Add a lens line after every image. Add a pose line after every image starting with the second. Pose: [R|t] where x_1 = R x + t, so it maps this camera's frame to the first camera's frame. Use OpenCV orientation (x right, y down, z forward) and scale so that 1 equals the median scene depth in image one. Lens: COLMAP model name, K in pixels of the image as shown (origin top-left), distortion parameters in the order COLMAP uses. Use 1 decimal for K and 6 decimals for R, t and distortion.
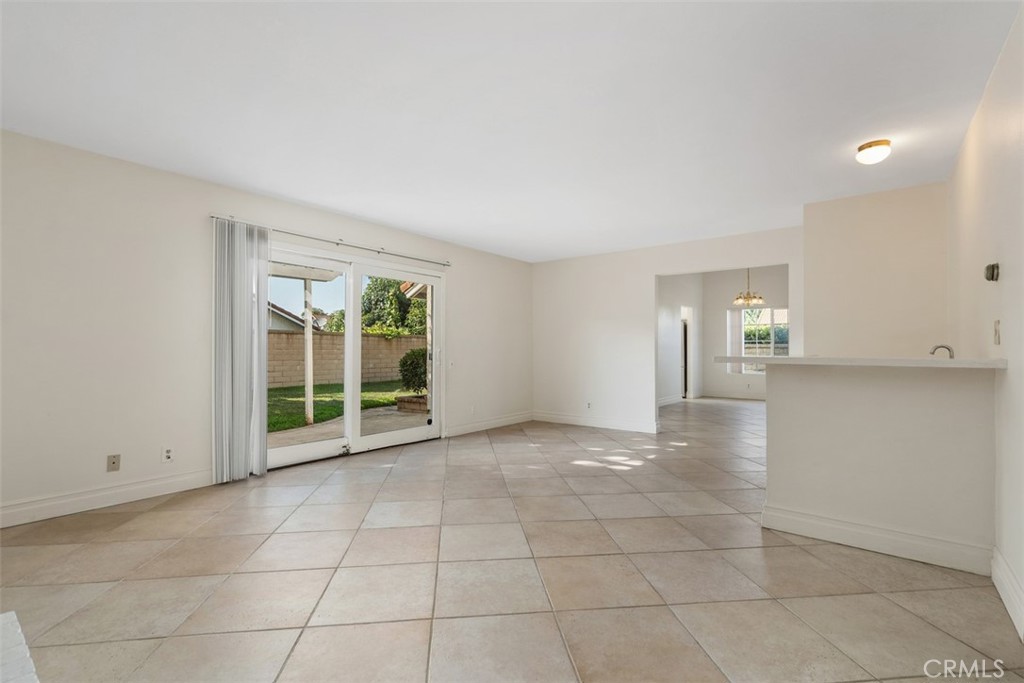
lens RADIAL K [[464.9, 0, 510.6], [0, 464.9, 350.2], [0, 0, 1]] dist [0.009521, -0.001795]
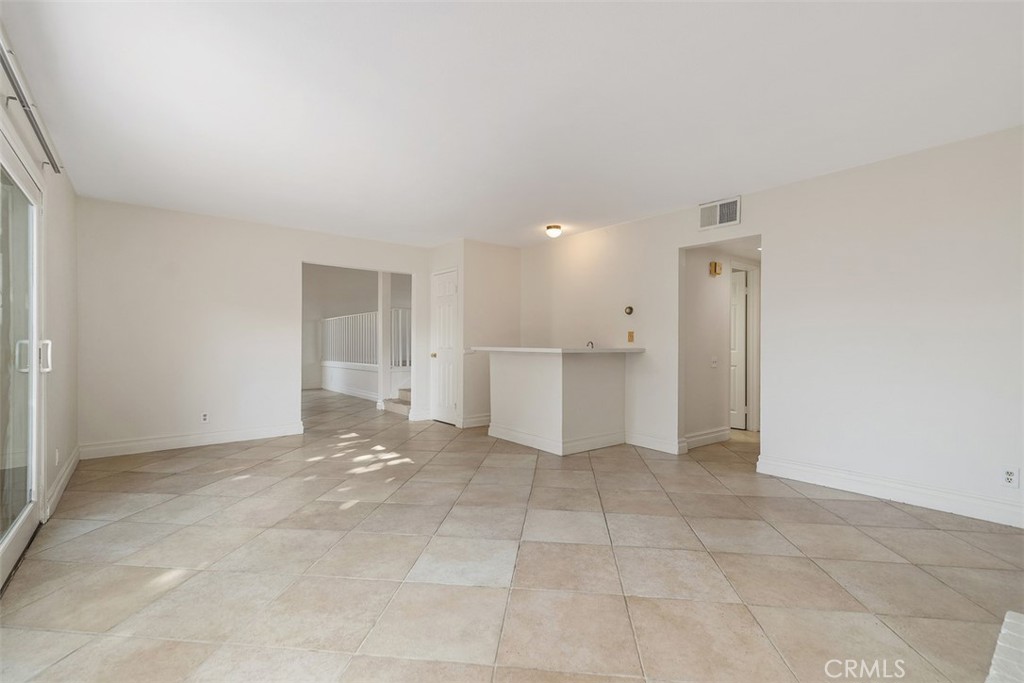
lens RADIAL K [[464.9, 0, 506.1], [0, 464.9, 338.3], [0, 0, 1]] dist [0.009521, -0.001795]
pose [[0.224802, 0.007254, 0.974378, -1.090058], [-0.006058, 0.999963, -0.006047, -0.011803], [-0.974386, -0.004544, 0.224837, 0.865884]]
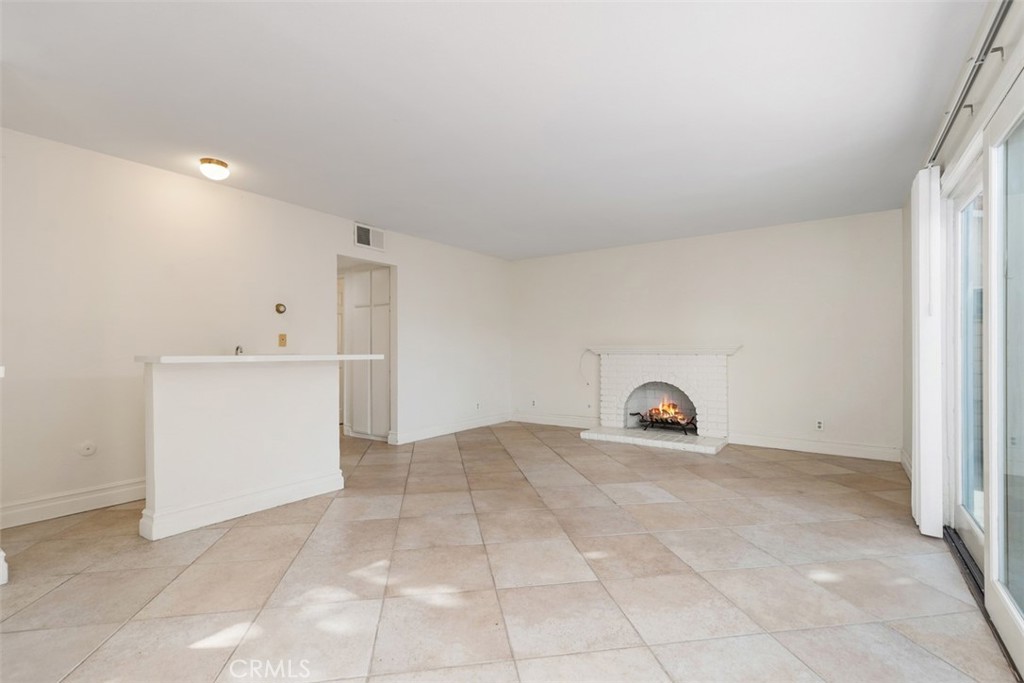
lens RADIAL K [[464.9, 0, 517.4], [0, 464.9, 348.7], [0, 0, 1]] dist [0.009521, -0.001795]
pose [[-0.997961, -0.005561, -0.063577, 0.164901], [-0.005243, 0.999973, -0.005164, 0.000044], [0.063604, -0.004820, -0.997964, 2.417952]]
